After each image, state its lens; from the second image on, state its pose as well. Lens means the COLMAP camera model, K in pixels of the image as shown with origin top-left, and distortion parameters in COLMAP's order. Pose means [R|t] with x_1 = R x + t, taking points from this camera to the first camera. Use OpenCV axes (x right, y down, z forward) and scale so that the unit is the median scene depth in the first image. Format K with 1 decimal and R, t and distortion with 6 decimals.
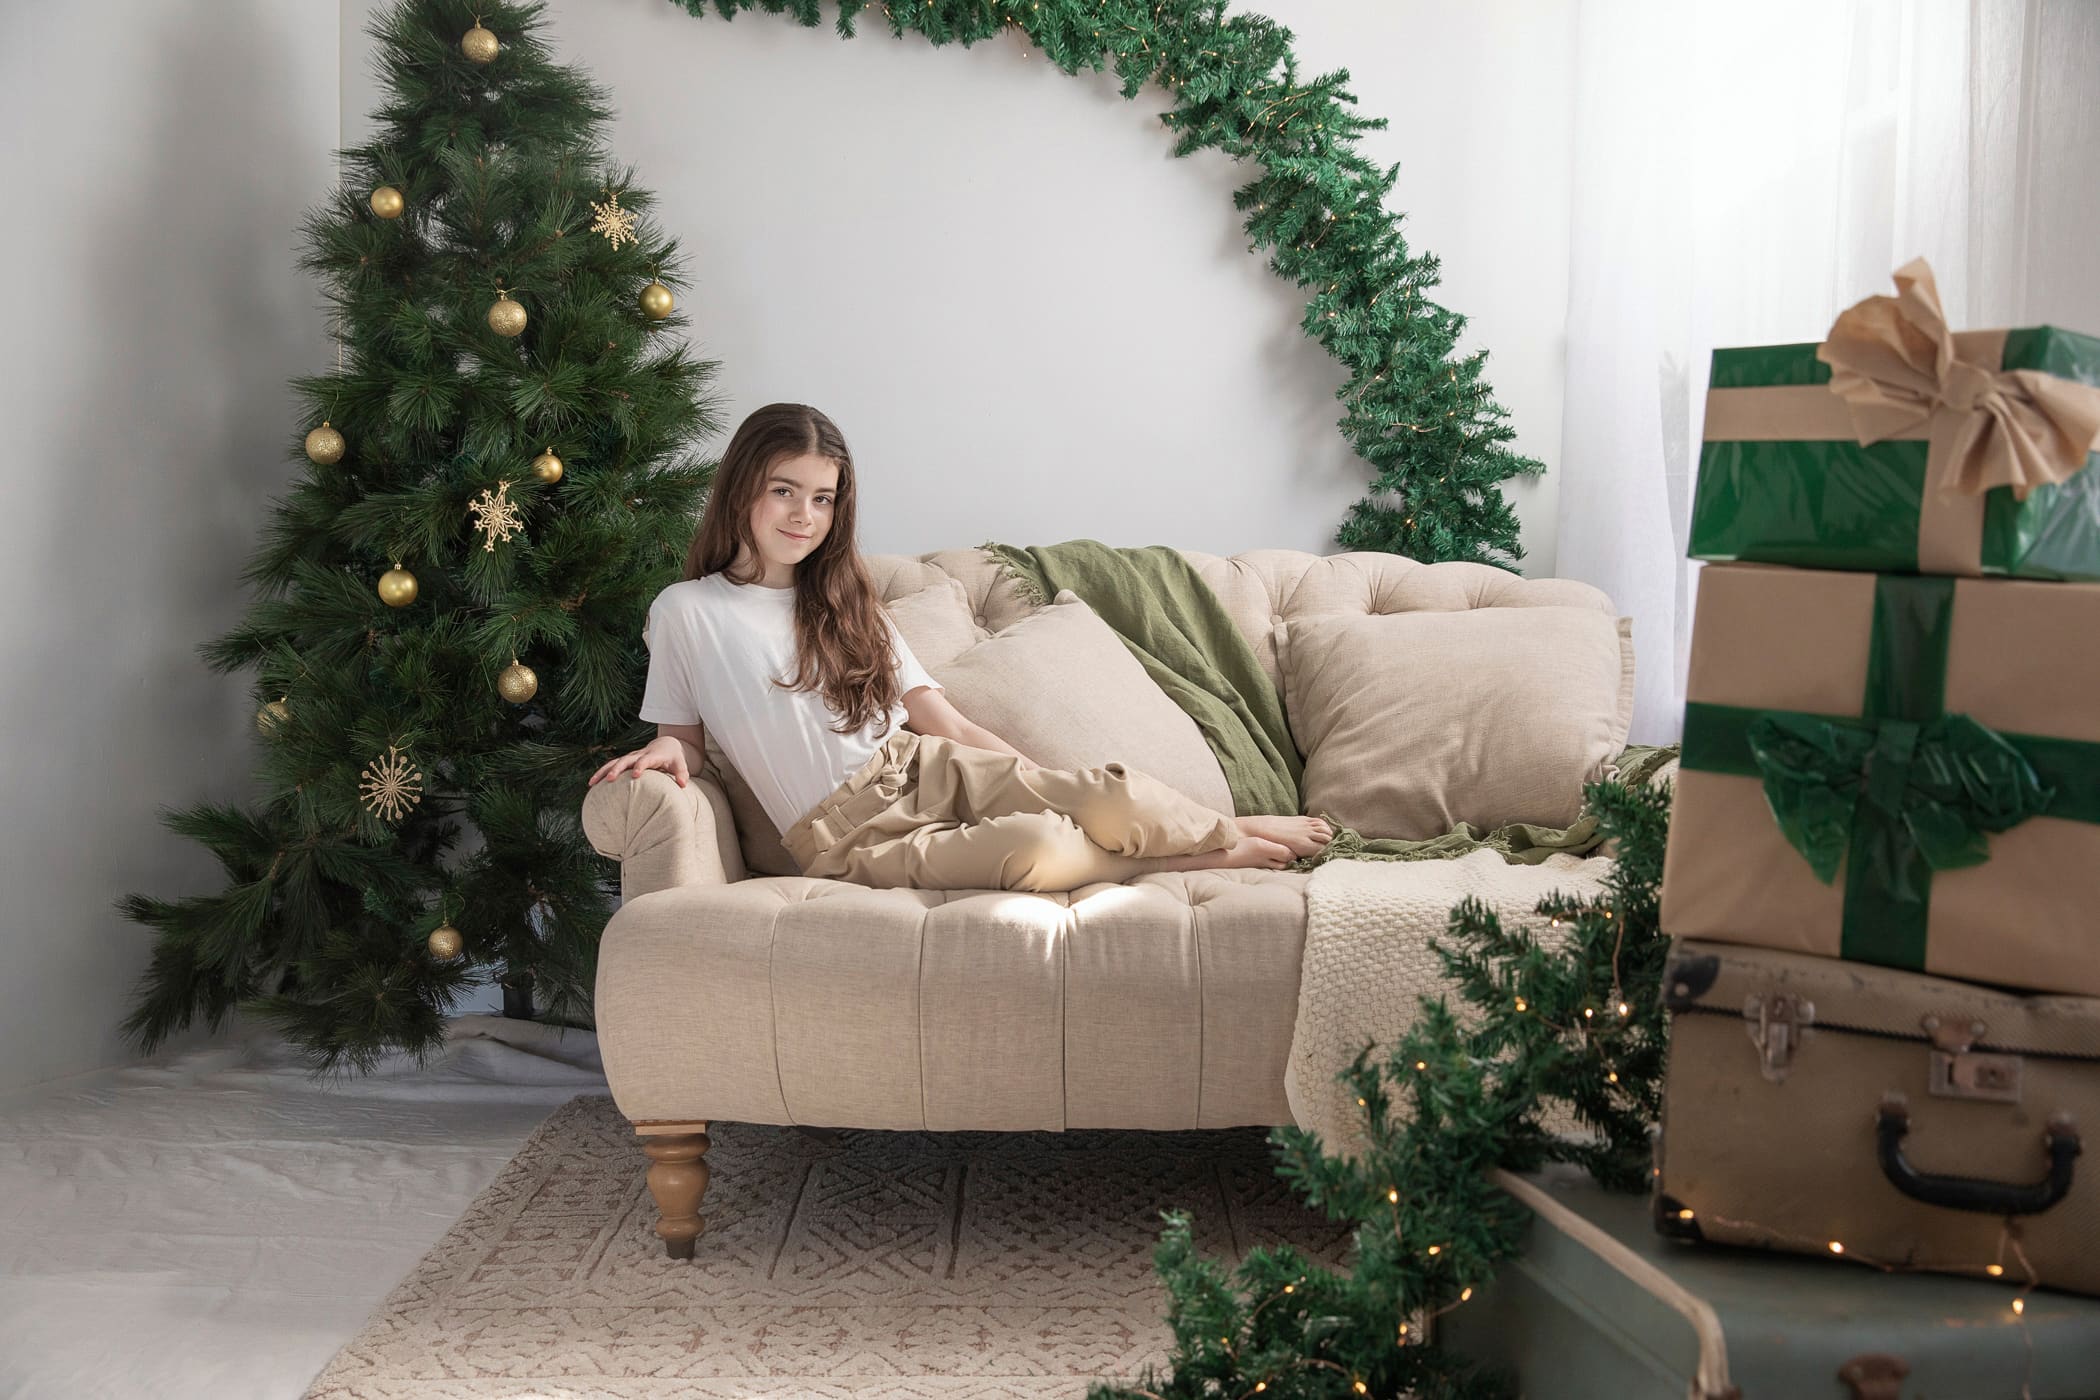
lens RADIAL K [[1732.2, 0, 1050.0], [0, 1732.2, 700.0], [0, 0, 1]] dist [0.003390, -0.003905]
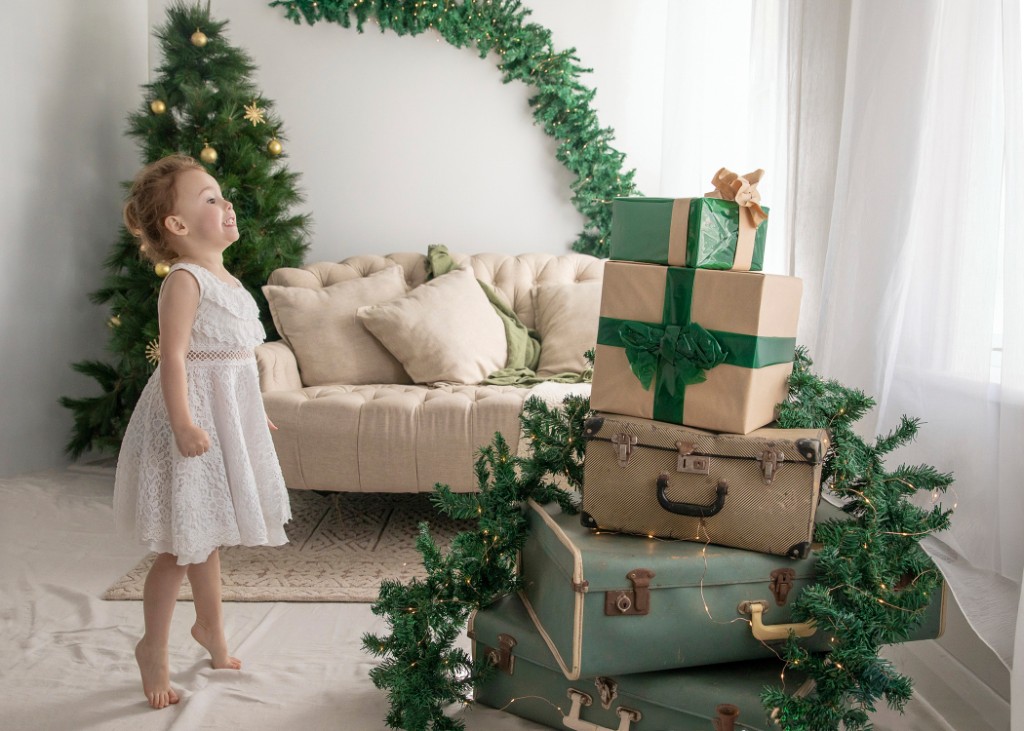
lens RADIAL K [[754.9, 0, 512.0], [0, 754.9, 365.5], [0, 0, 1]] dist [-0.066902, 0.006295]
pose [[0.999972, 0.003011, 0.006877, 0.095425], [-0.003446, 0.997936, 0.064123, 0.000416], [-0.006669, -0.064145, 0.997918, -0.035835]]
